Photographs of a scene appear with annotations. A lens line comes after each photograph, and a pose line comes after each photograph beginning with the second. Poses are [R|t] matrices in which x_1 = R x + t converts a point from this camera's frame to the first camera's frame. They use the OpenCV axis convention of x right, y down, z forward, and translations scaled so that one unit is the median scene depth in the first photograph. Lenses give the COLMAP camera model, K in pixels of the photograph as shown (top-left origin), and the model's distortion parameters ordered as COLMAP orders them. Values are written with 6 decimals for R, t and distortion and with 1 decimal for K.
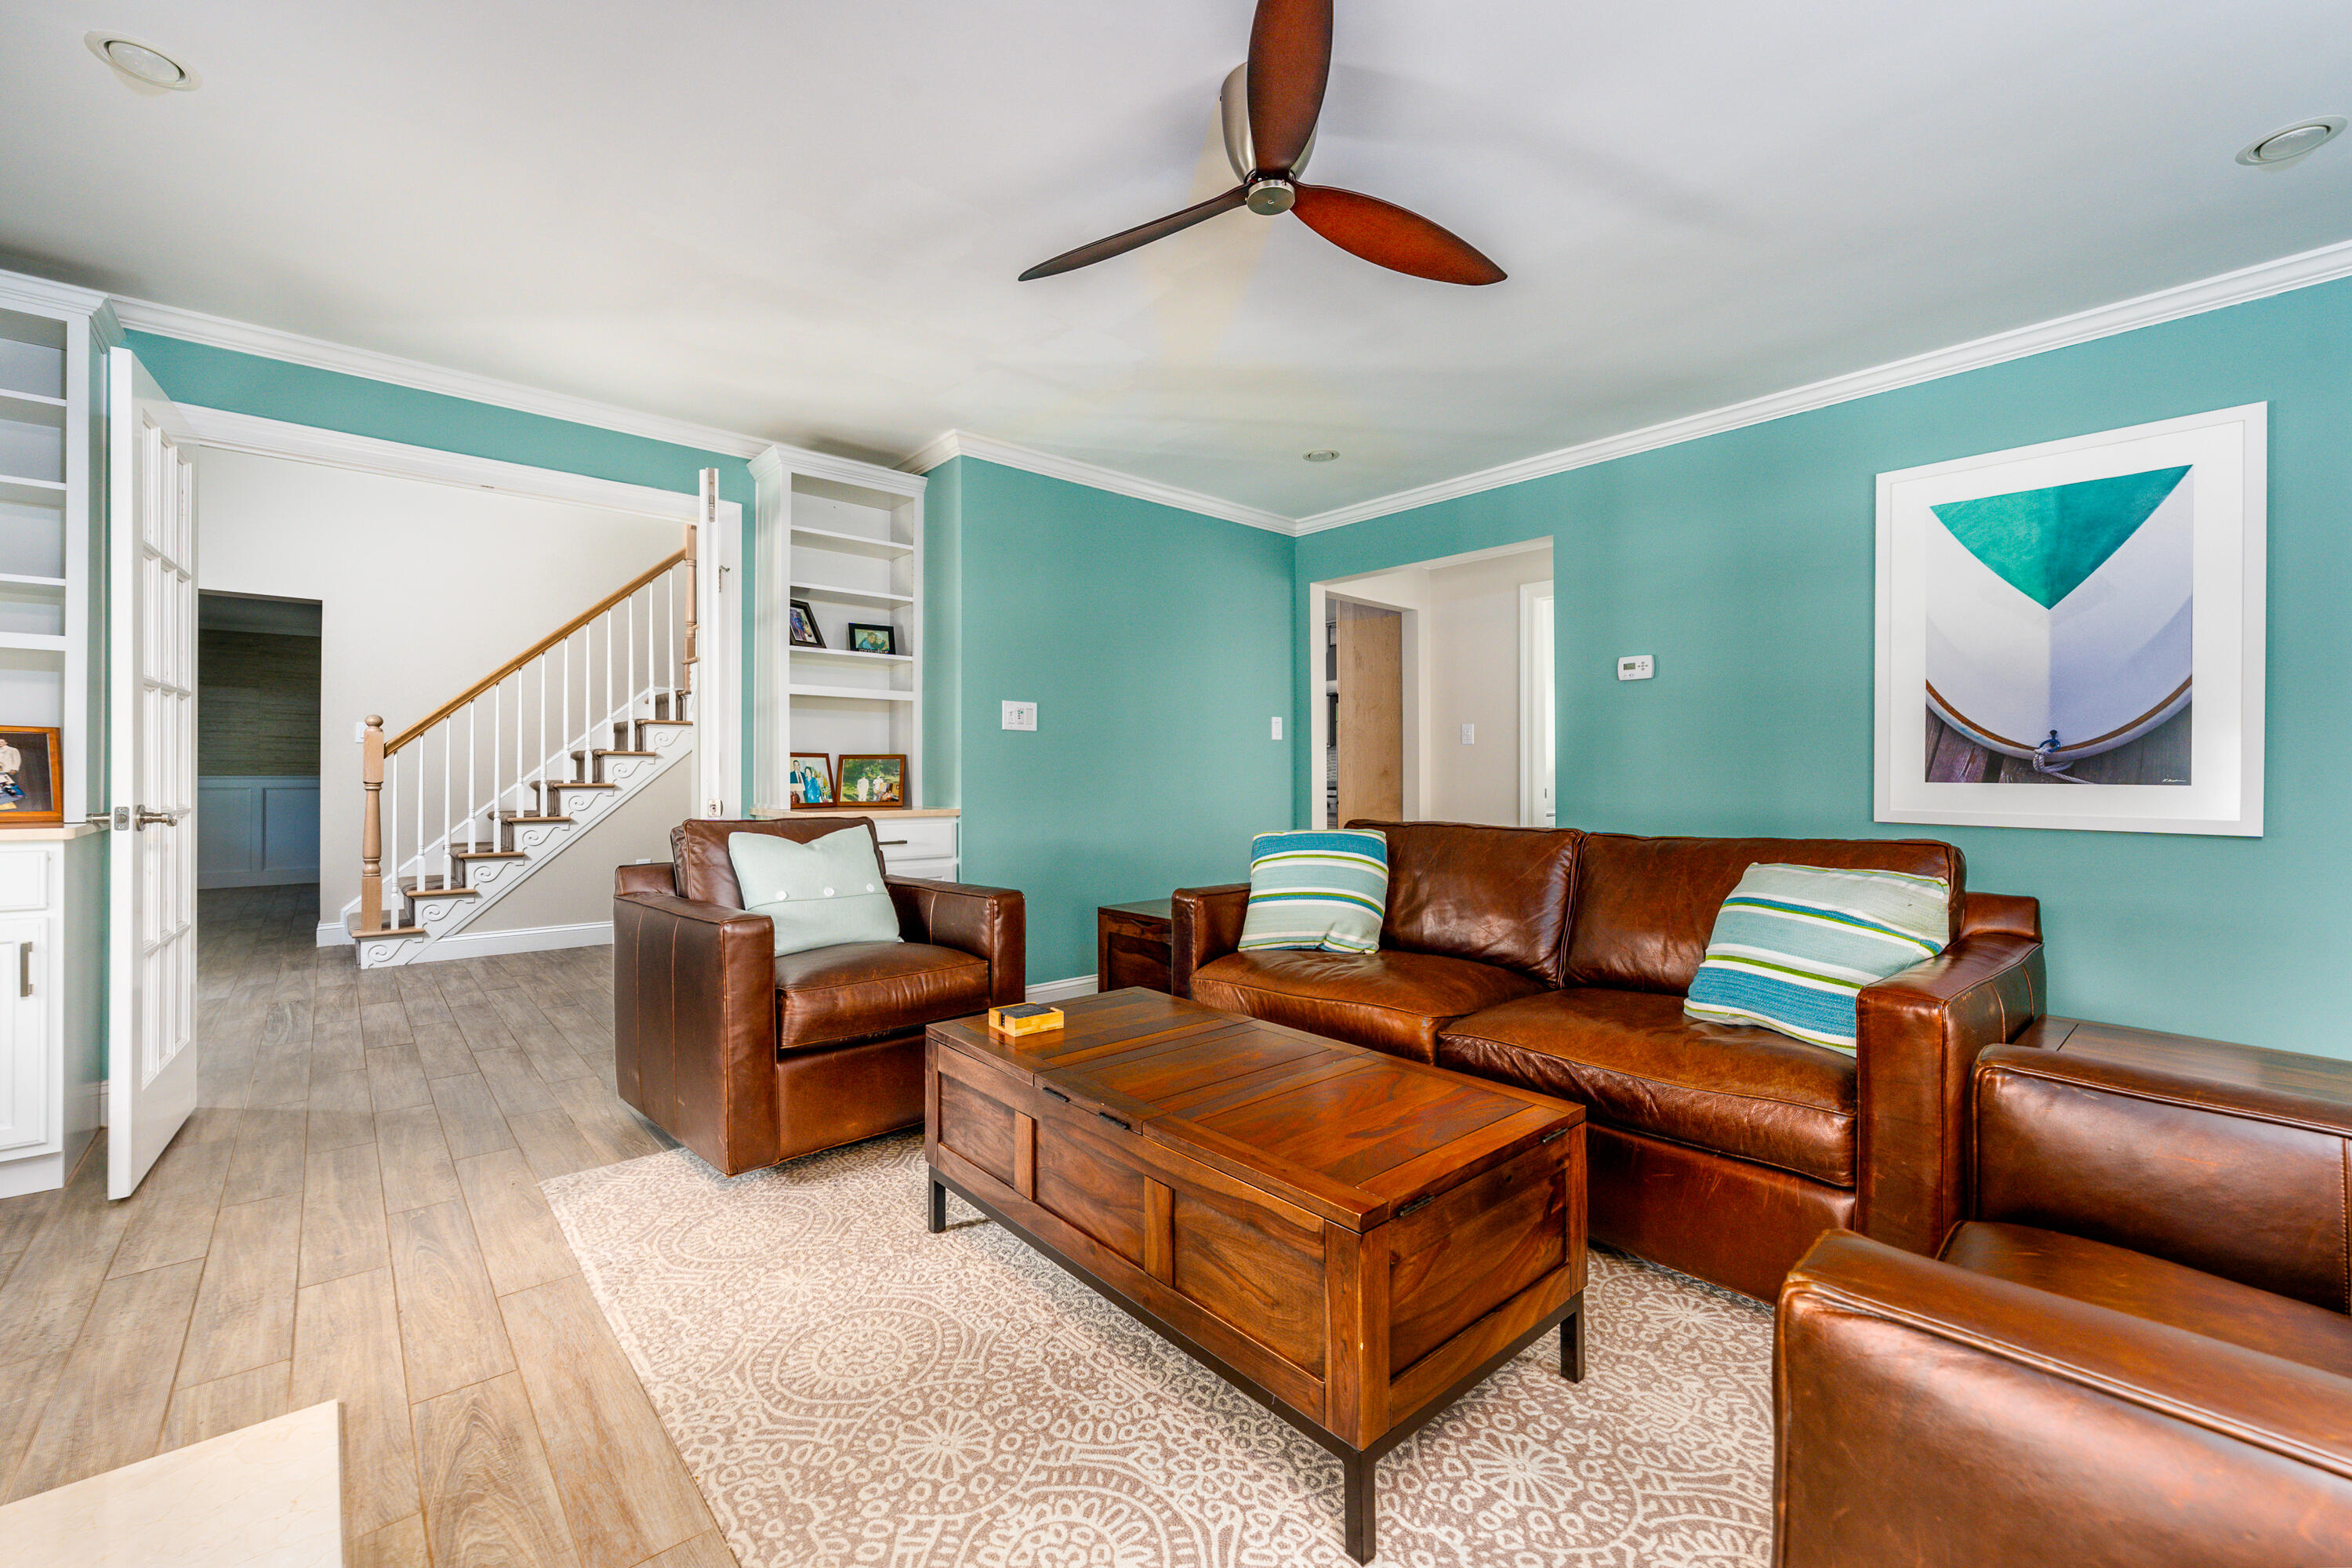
lens RADIAL K [[967.5, 0, 1183.2], [0, 967.5, 778.7], [0, 0, 1]] dist [0.000636, 0.000073]
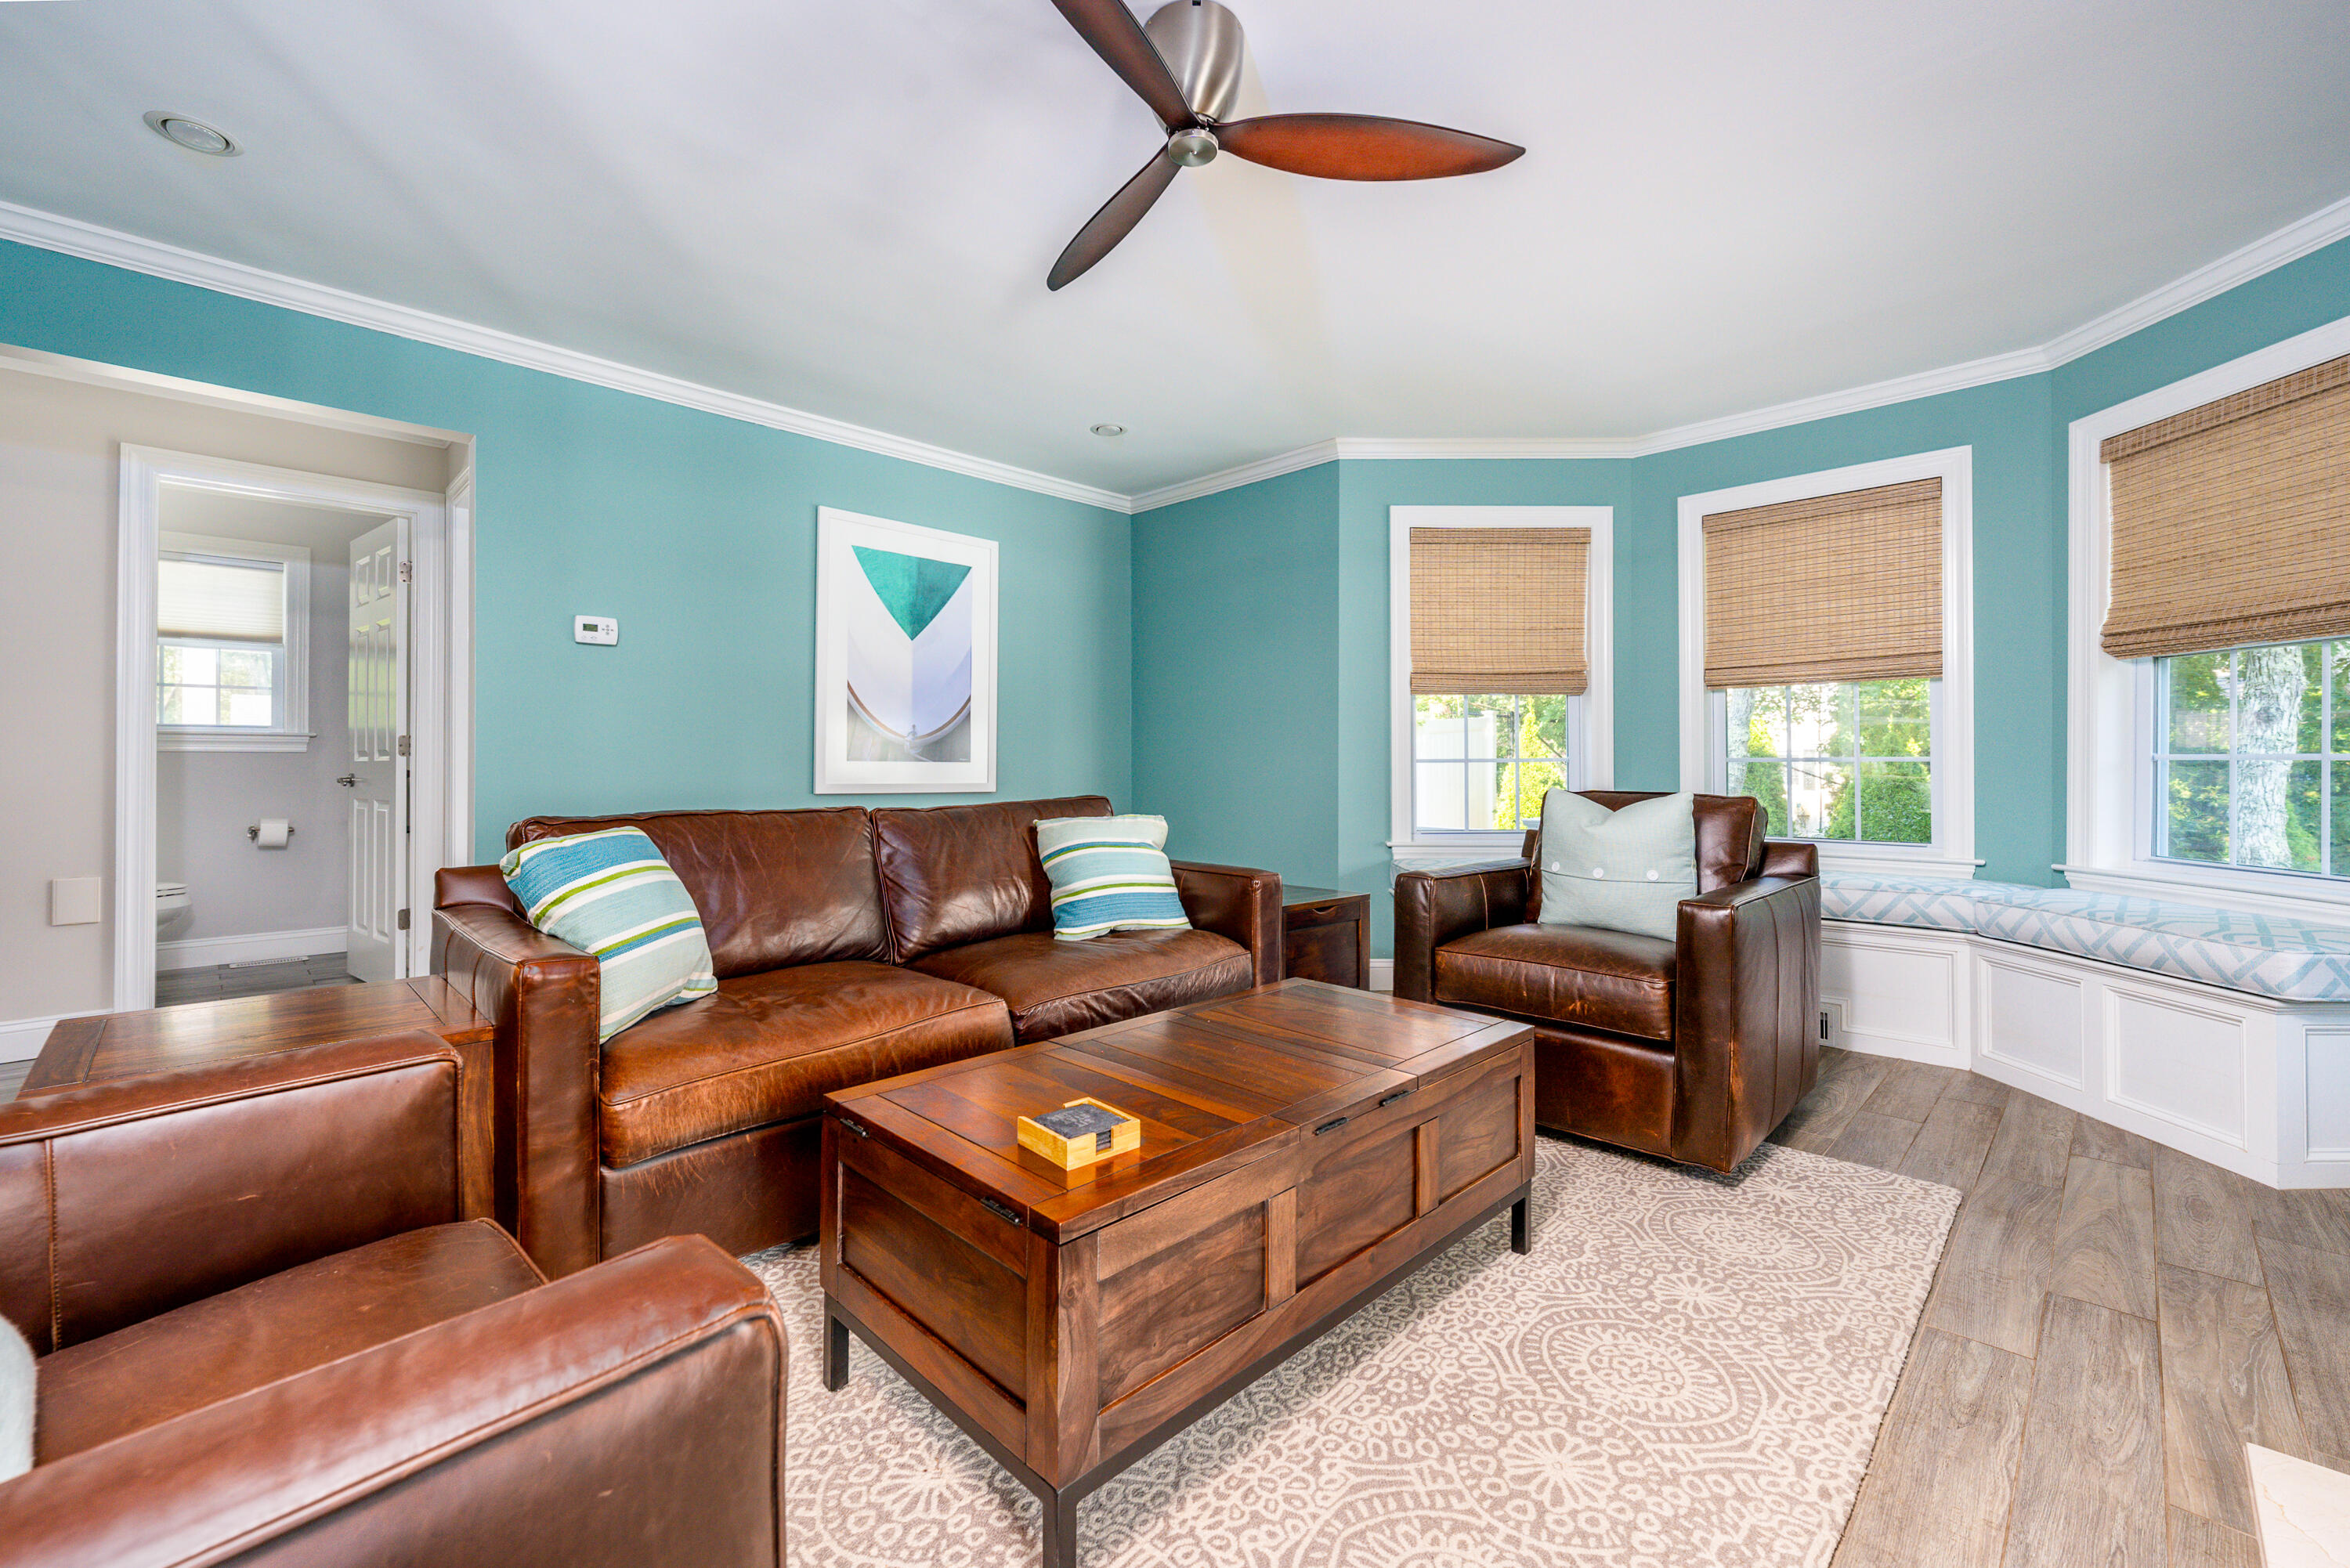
lens RADIAL K [[966.6, 0, 1178.9], [0, 966.6, 762.1], [0, 0, 1]] dist [0.000636, 0.000073]
pose [[-0.066779, 0.002008, 0.997766, -0.795665], [0.004023, 0.999990, -0.001743, 0.013619], [-0.997760, 0.003897, -0.066787, 0.991270]]
